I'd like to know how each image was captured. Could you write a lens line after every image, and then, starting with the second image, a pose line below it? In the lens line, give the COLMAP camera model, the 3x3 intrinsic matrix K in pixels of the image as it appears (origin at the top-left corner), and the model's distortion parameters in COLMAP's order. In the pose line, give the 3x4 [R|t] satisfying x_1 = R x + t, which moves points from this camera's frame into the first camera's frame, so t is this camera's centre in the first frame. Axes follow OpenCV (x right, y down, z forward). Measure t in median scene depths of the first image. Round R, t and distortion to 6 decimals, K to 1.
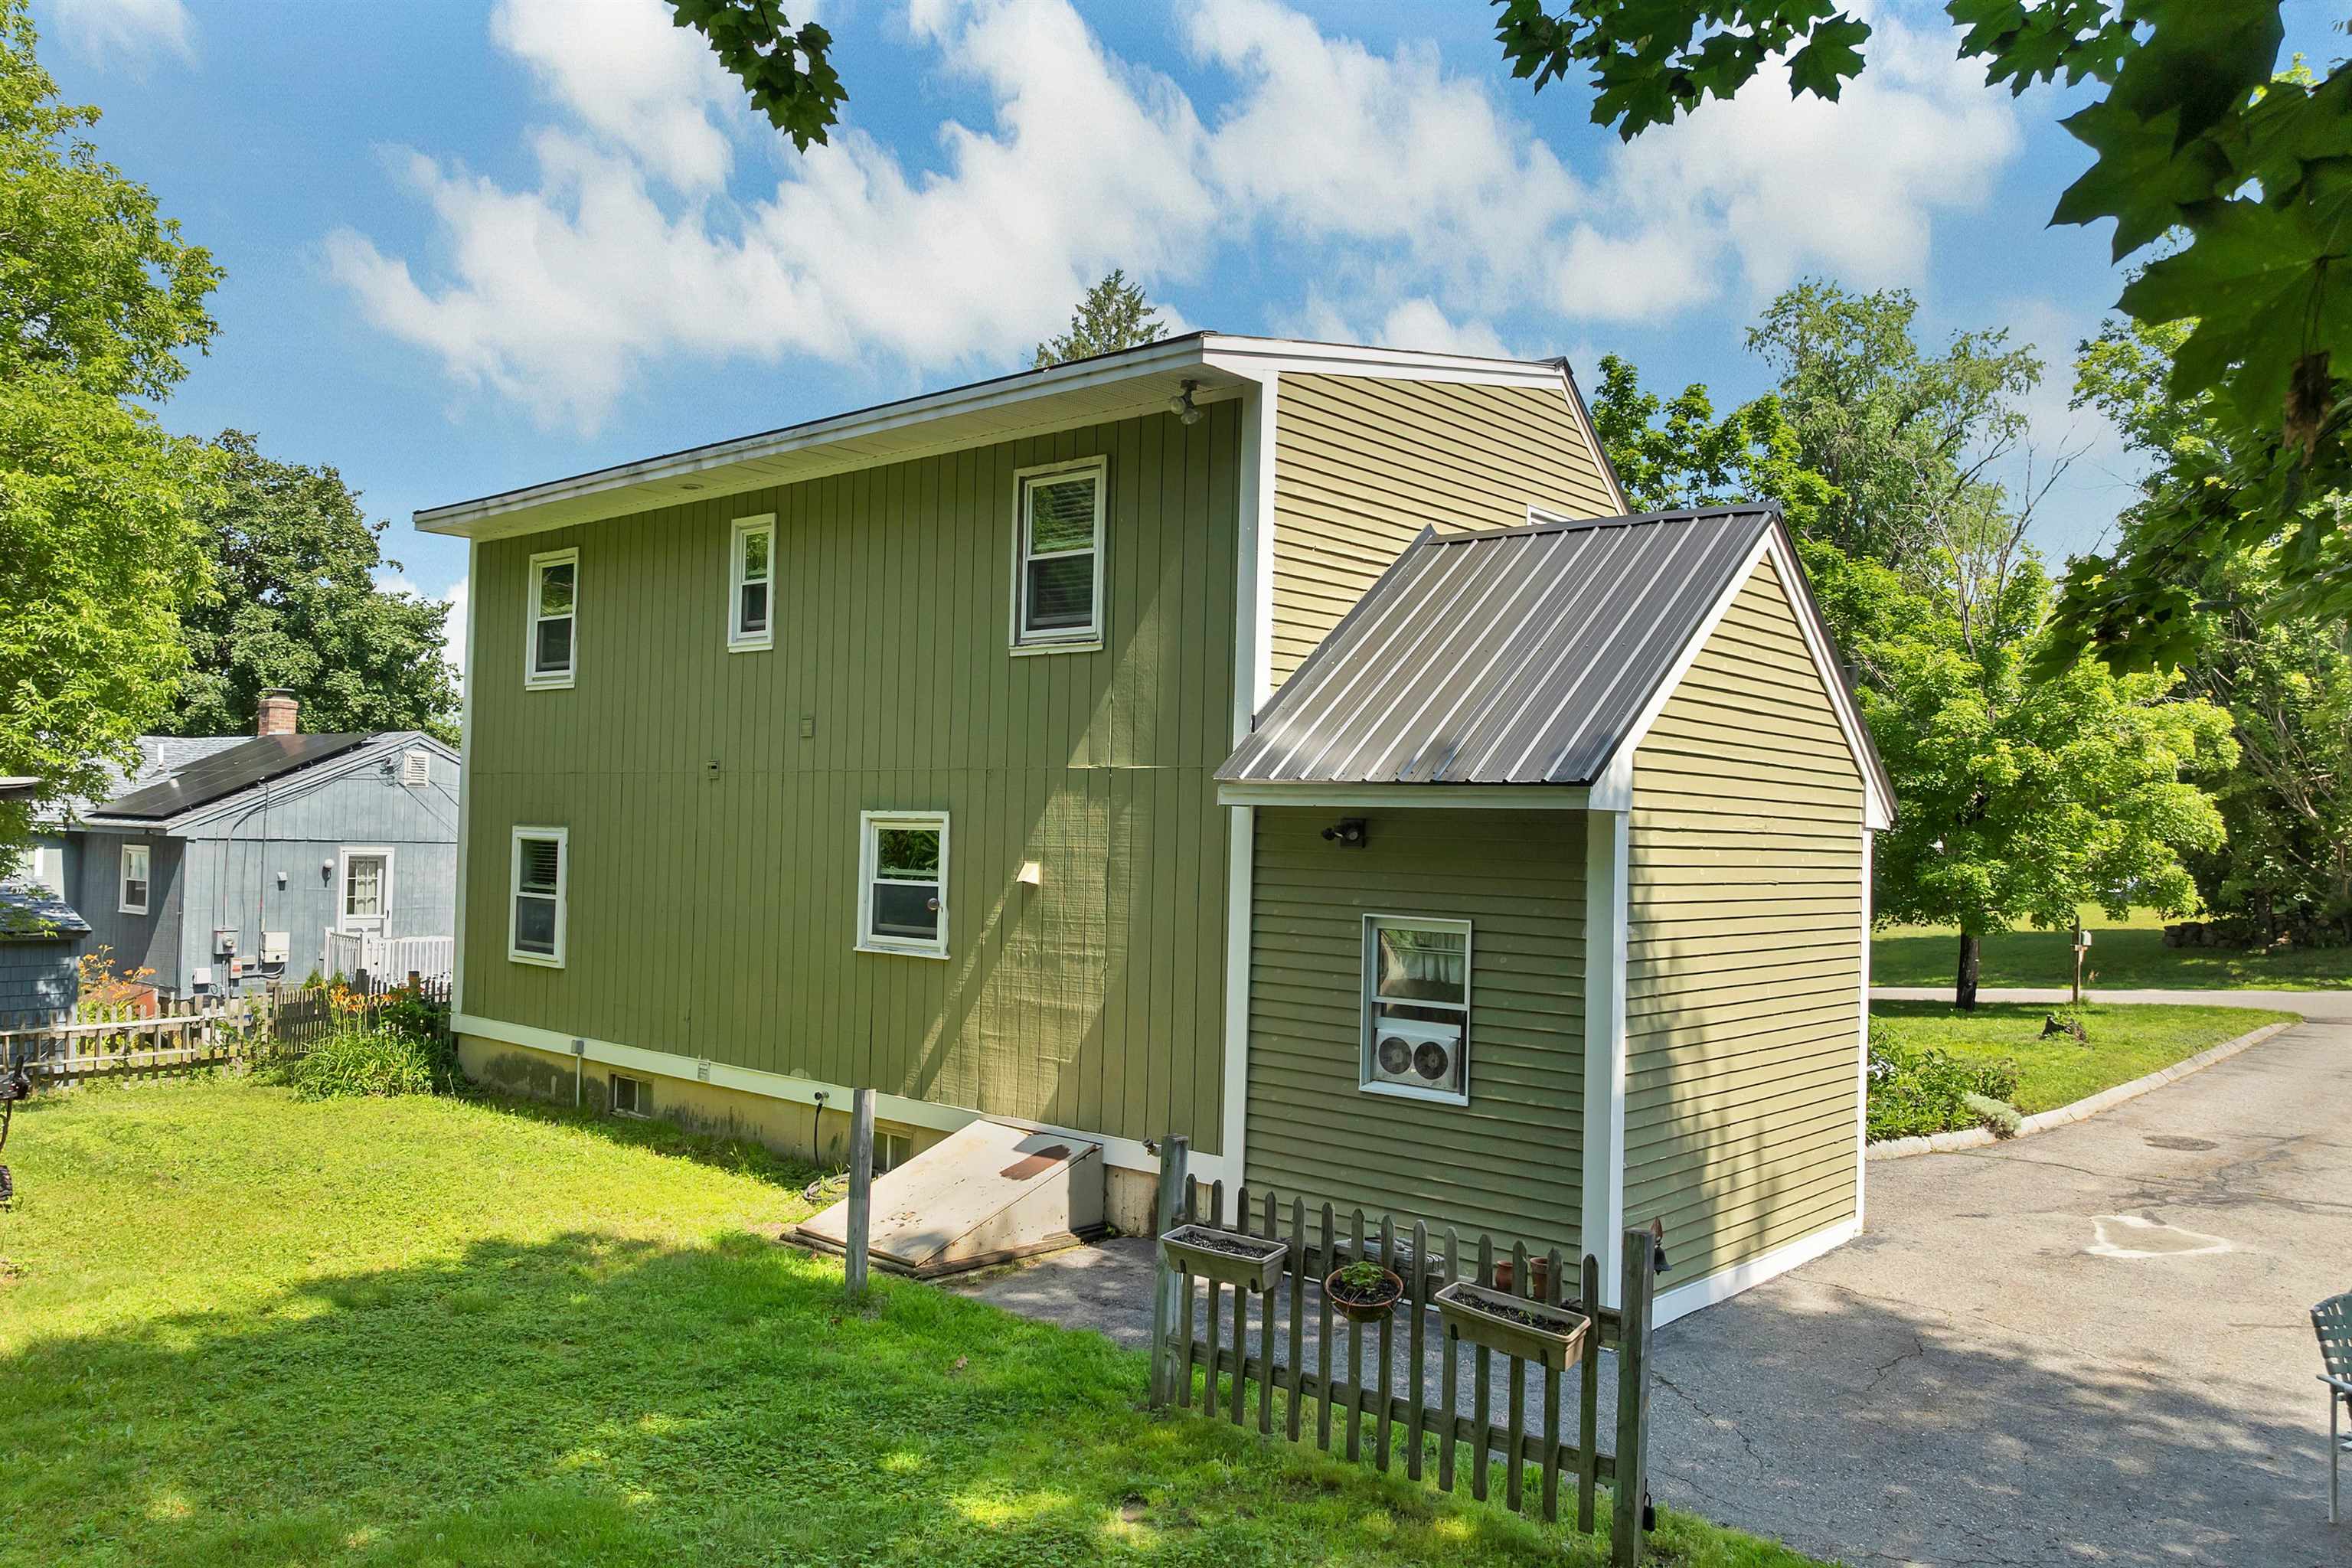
lens RADIAL K [[1689.9, 0, 1204.5], [0, 1689.9, 782.5], [0, 0, 1]] dist [-0.032068, -0.003778]
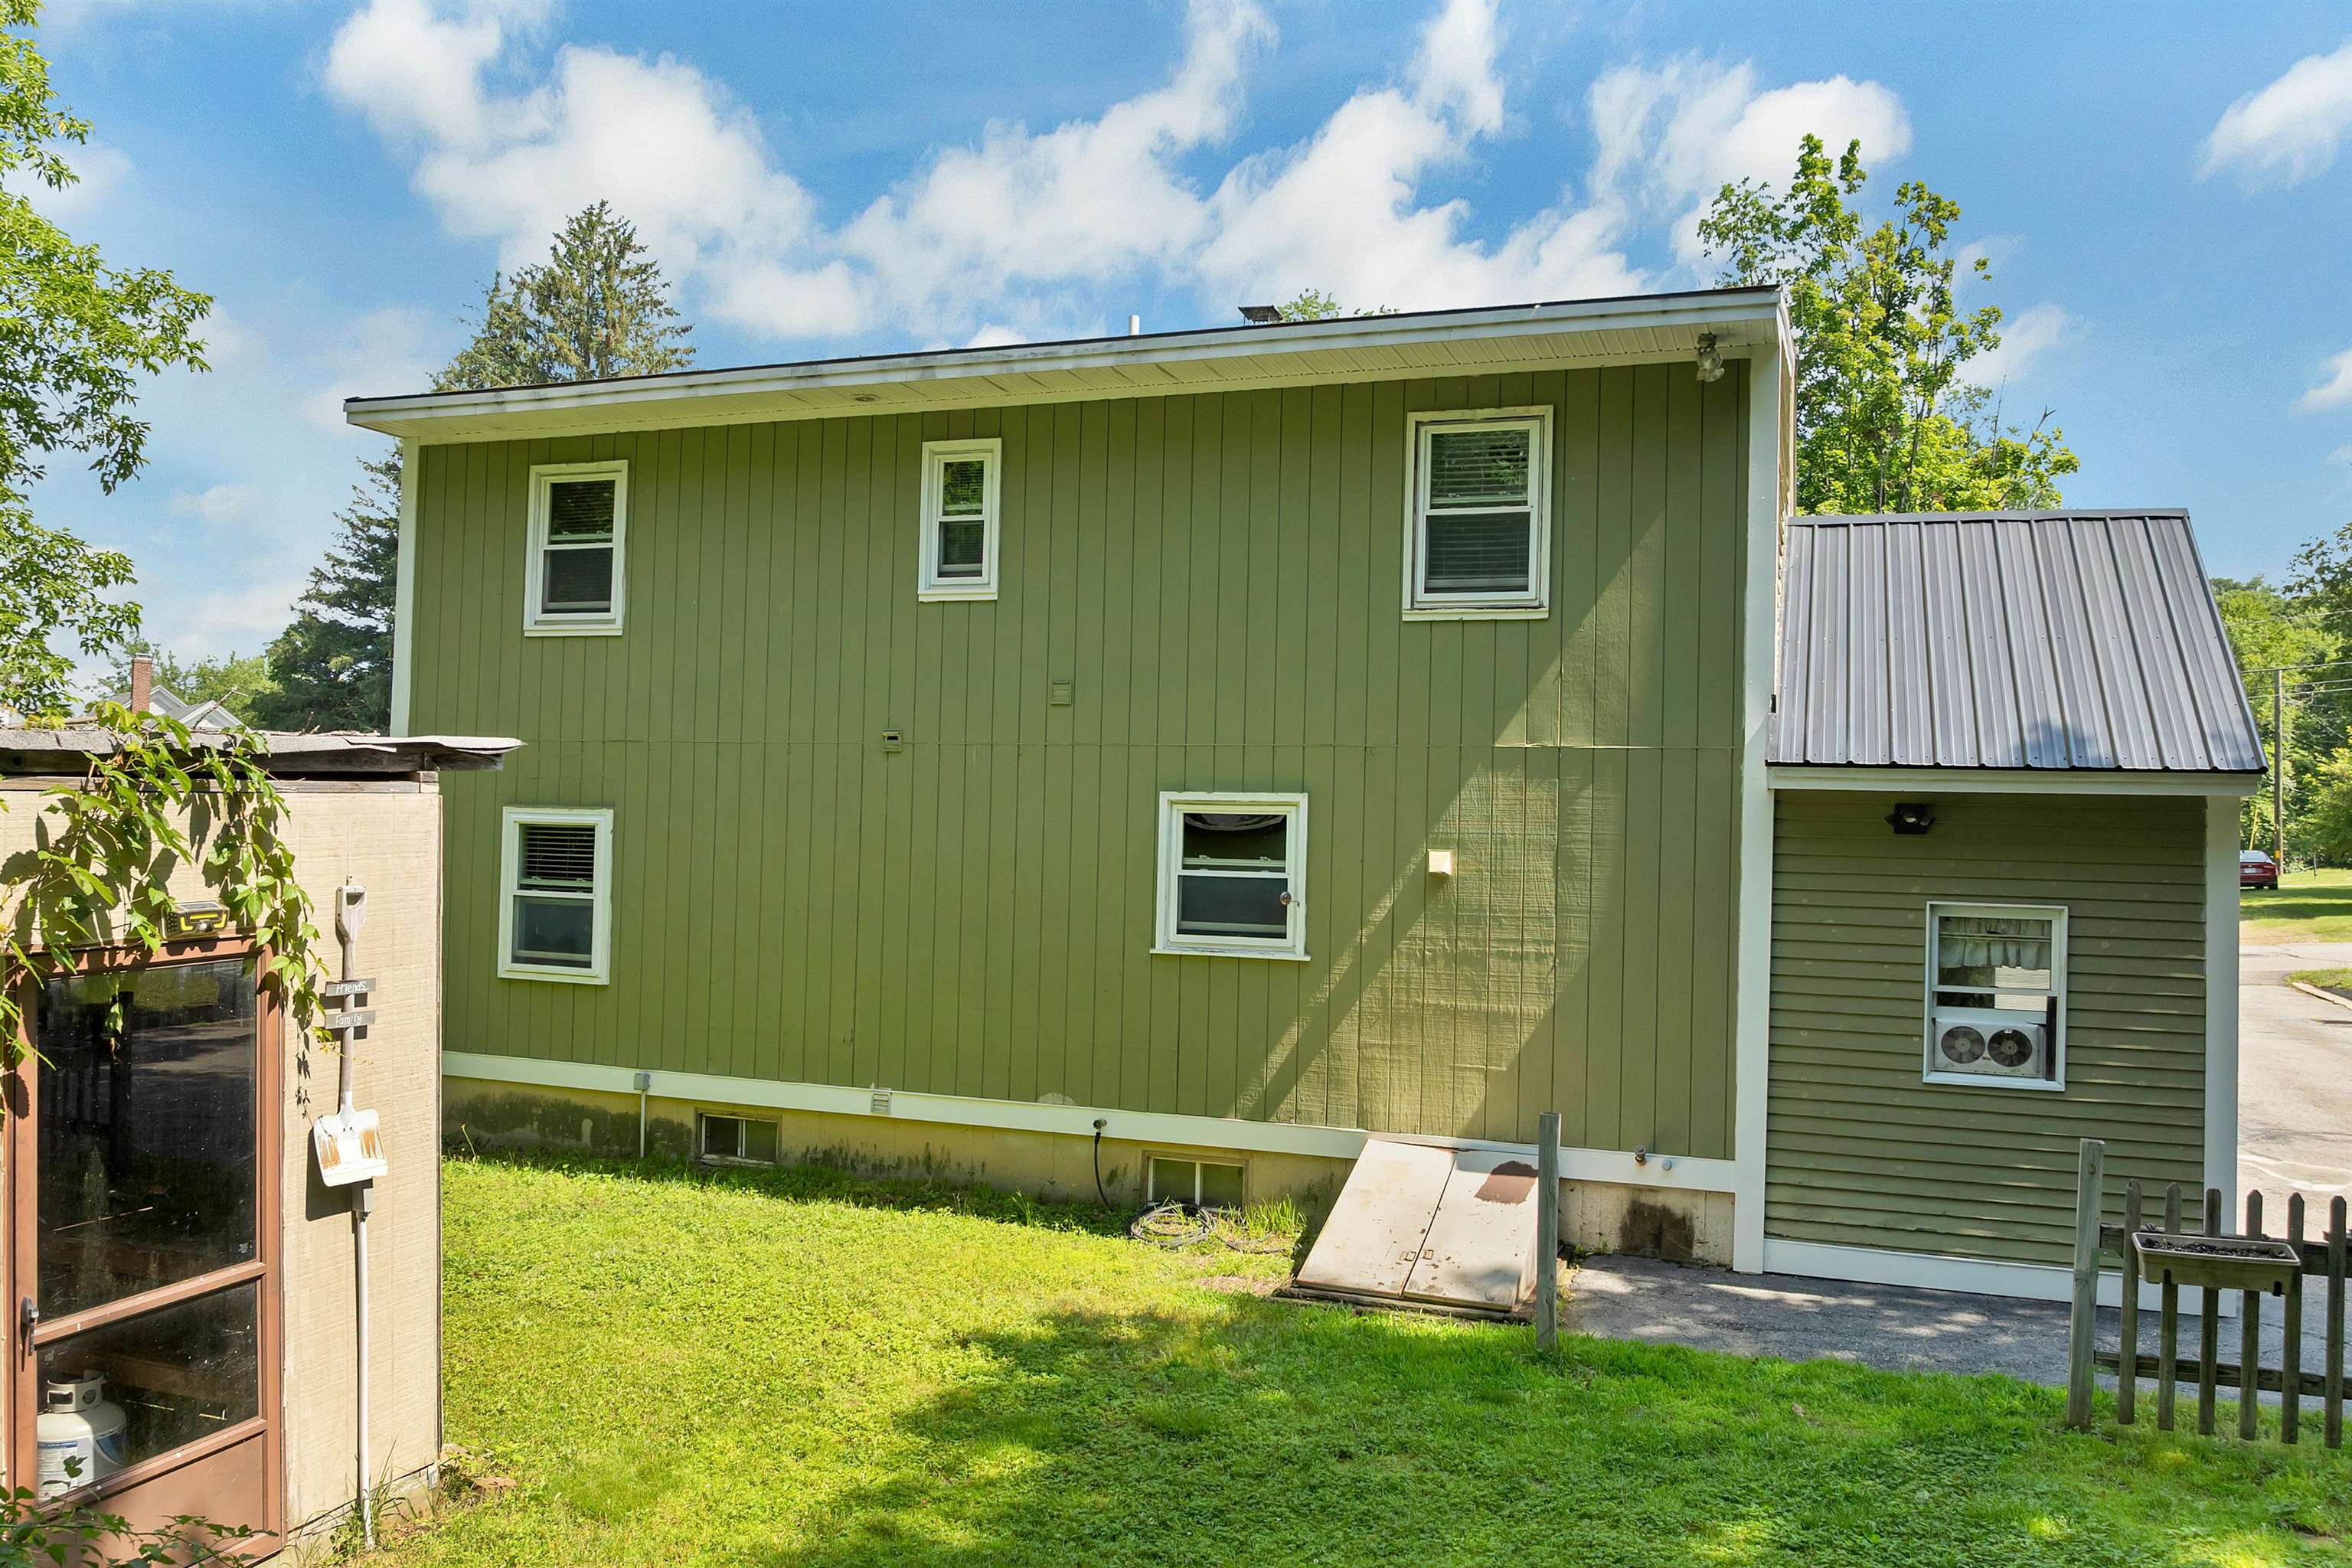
lens RADIAL K [[1689.9, 0, 1204.5], [0, 1689.9, 782.5], [0, 0, 1]] dist [-0.032068, -0.003778]
pose [[0.934900, 0.007733, 0.354828, -0.535391], [-0.011965, 0.999881, 0.009734, 0.003649], [-0.354711, -0.013346, 0.934881, 0.200037]]
